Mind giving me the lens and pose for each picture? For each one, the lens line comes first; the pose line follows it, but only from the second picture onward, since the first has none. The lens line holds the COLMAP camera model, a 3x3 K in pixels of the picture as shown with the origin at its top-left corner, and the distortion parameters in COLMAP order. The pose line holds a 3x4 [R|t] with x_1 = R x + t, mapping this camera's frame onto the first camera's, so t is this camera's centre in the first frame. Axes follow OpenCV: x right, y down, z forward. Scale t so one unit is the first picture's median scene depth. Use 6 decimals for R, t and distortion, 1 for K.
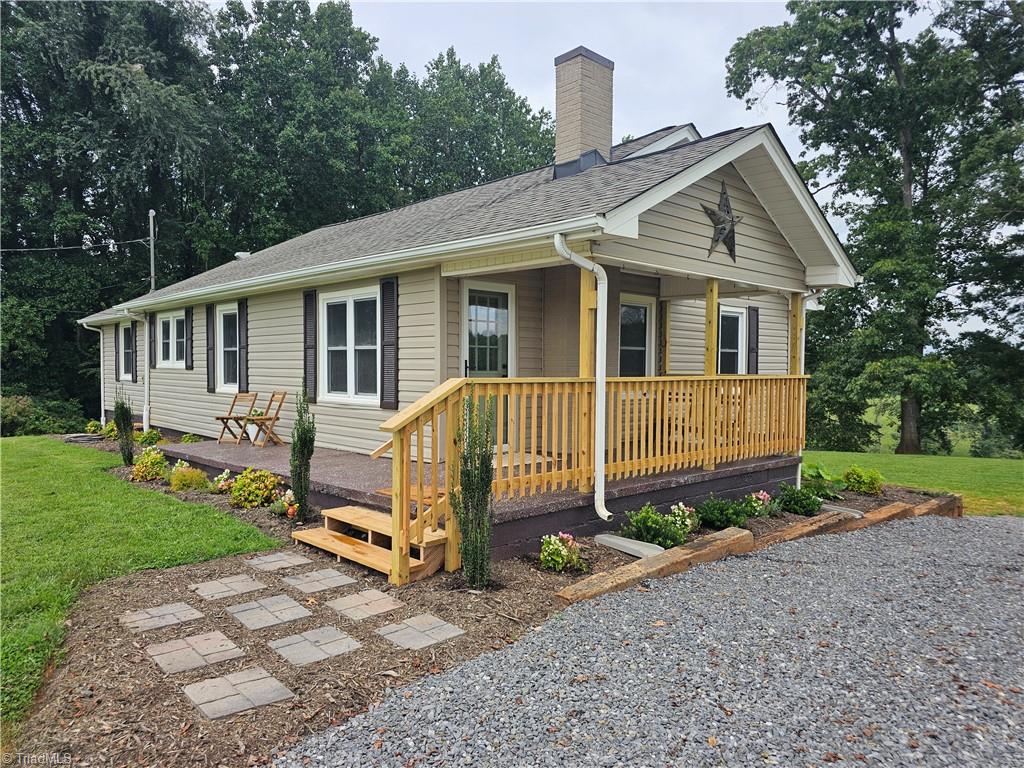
lens RADIAL K [[707.8, 0, 517.1], [0, 707.8, 384.4], [0, 0, 1]] dist [0.043997, -0.001390]
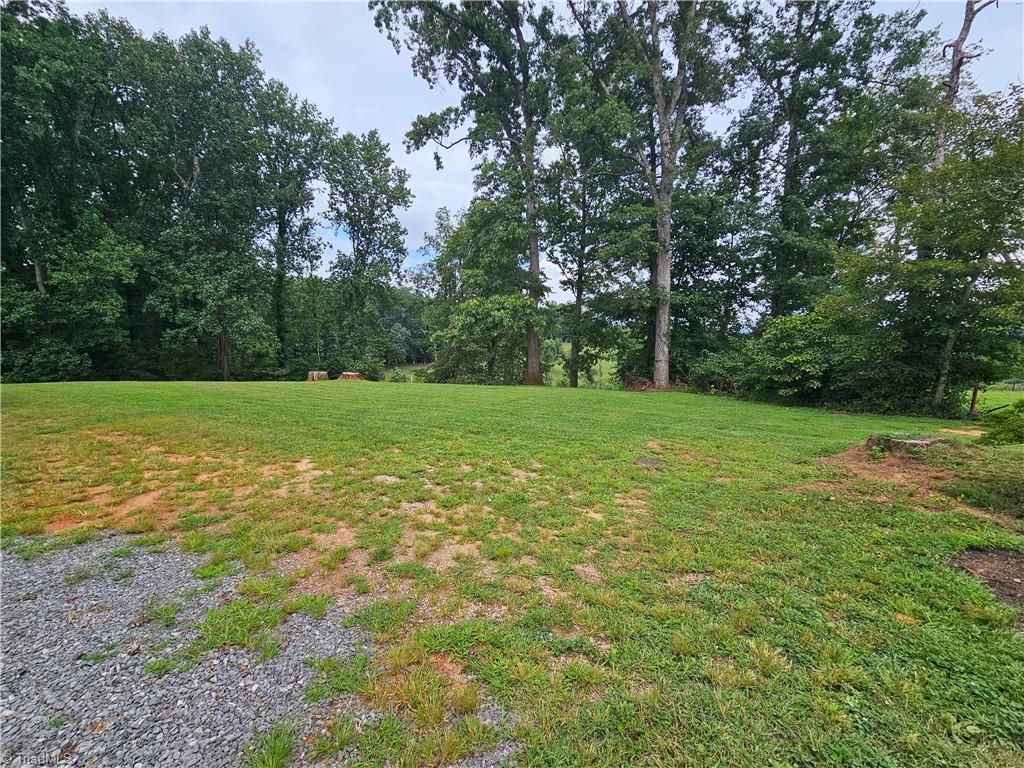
lens RADIAL K [[413.5, 0, 513.2], [0, 413.5, 396.8], [0, 0, 1]] dist [-0.000180, -0.000034]
pose [[0.976734, -0.016008, 0.213858, 0.891514], [-0.011231, 0.992024, 0.125547, 0.072457], [-0.214162, -0.125027, 0.968764, 0.768171]]
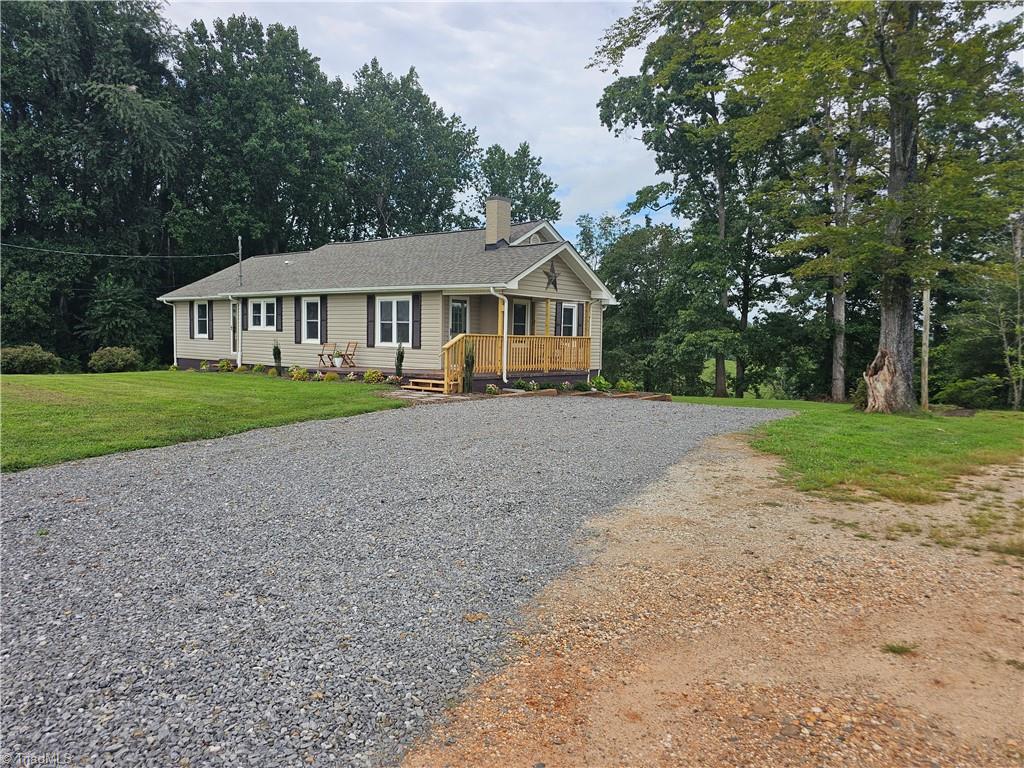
lens RADIAL K [[707.8, 0, 517.1], [0, 707.8, 384.4], [0, 0, 1]] dist [0.043997, -0.001390]
pose [[0.990148, 0.002126, 0.140006, -0.100188], [-0.008094, 0.999082, 0.042066, 0.029637], [-0.139788, -0.042785, 0.989257, -0.789207]]
